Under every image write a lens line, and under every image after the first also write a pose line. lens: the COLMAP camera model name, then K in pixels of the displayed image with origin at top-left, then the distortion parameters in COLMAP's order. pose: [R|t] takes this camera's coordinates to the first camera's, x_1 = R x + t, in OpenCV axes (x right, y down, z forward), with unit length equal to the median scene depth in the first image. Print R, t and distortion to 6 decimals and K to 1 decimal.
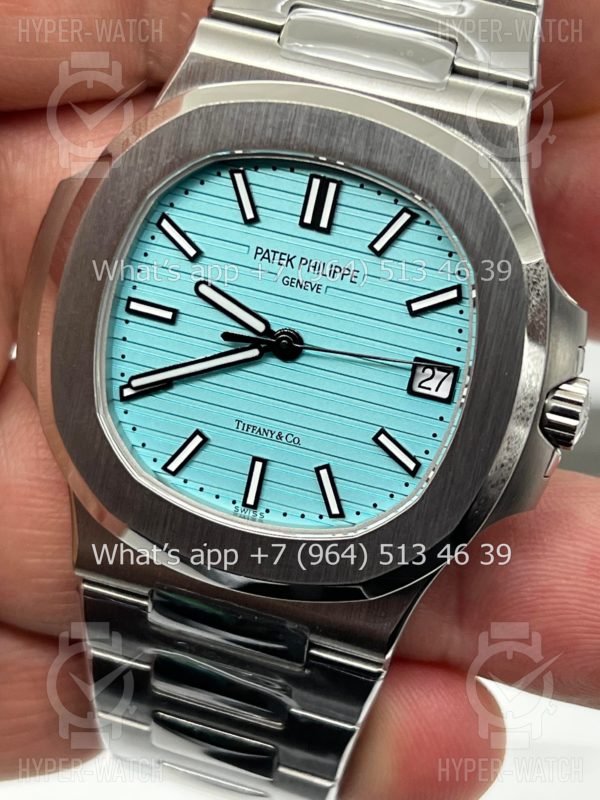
lens RADIAL K [[1878.7, 0, 302.5], [0, 1878.7, 396.6], [0, 0, 1]] dist [0.208341, 0.000000]
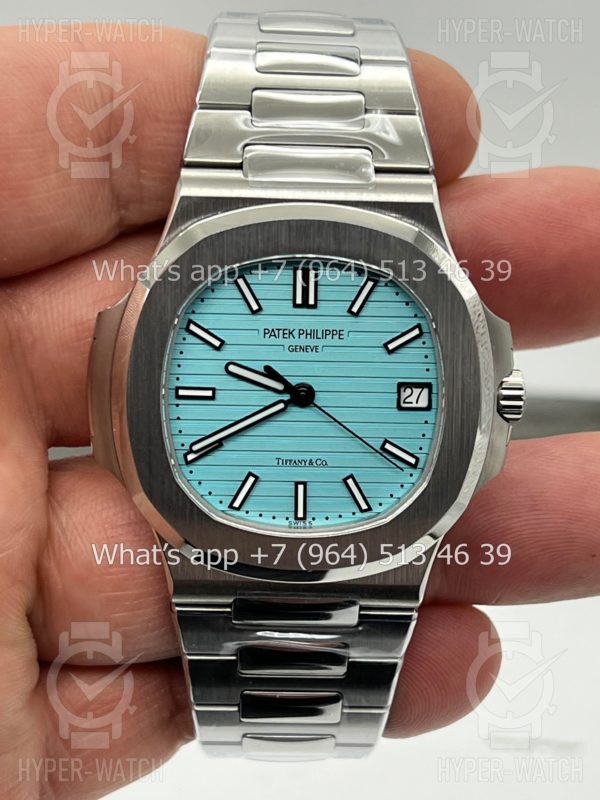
lens RADIAL K [[1878.7, 0, 286.2], [0, 1878.7, 398.2], [0, 0, 1]] dist [0.208341, 0.000000]
pose [[0.952122, -0.228185, 0.203459, -0.292919], [0.225005, 0.973579, 0.038946, -0.080223], [-0.206970, 0.008698, 0.978309, -0.309735]]
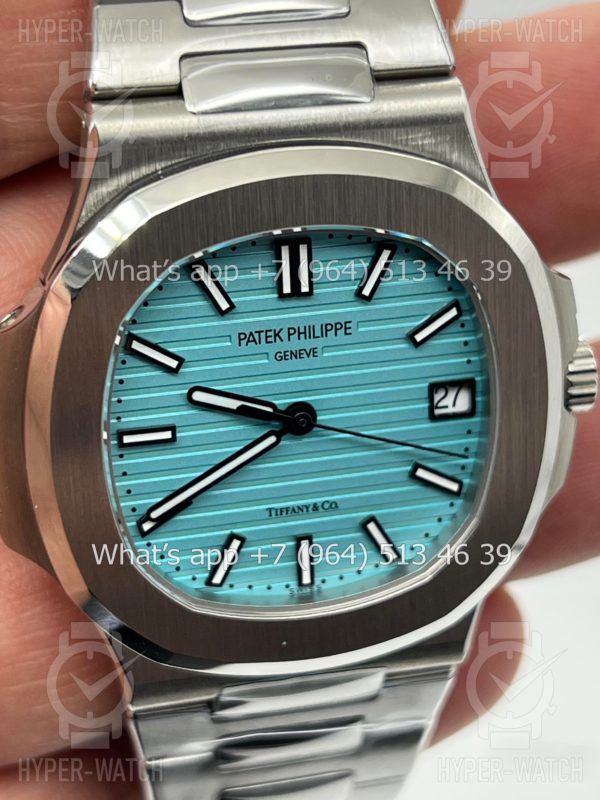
lens RADIAL K [[1878.7, 0, 297.7], [0, 1878.7, 395.5], [0, 0, 1]] dist [0.208341, 0.000000]
pose [[0.871047, -0.376083, 0.315973, -0.298754], [0.284816, 0.910790, 0.298899, -0.316642], [-0.400195, -0.170361, 0.900456, 0.164534]]
